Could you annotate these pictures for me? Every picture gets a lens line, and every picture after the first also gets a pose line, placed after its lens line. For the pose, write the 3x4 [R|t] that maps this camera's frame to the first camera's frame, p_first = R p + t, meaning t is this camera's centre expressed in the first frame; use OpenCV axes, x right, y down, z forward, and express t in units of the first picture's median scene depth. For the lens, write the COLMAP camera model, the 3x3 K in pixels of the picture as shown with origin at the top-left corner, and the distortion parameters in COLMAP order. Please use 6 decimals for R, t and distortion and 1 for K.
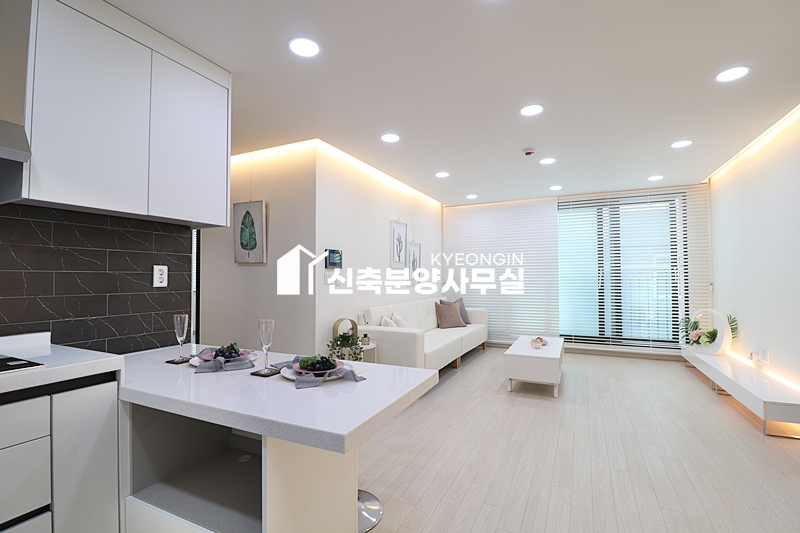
lens RADIAL K [[370.0, 0, 404.9], [0, 370.0, 268.1], [0, 0, 1]] dist [-0.000178, -0.012226]
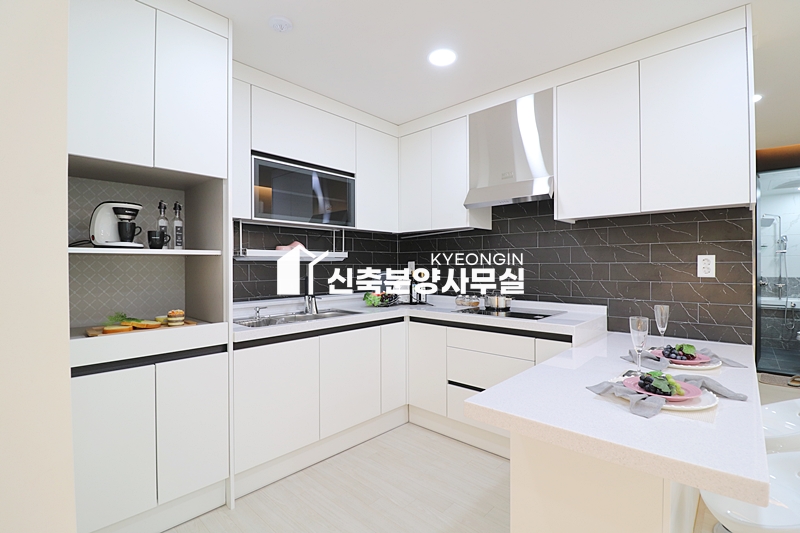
lens RADIAL K [[370.0, 0, 403.2], [0, 370.0, 266.1], [0, 0, 1]] dist [-0.000178, -0.012226]
pose [[-0.300623, 0.007748, -0.953712, 0.288232], [0.030864, 0.999522, -0.001609, -0.000546], [0.953244, -0.029919, -0.300719, 0.318556]]
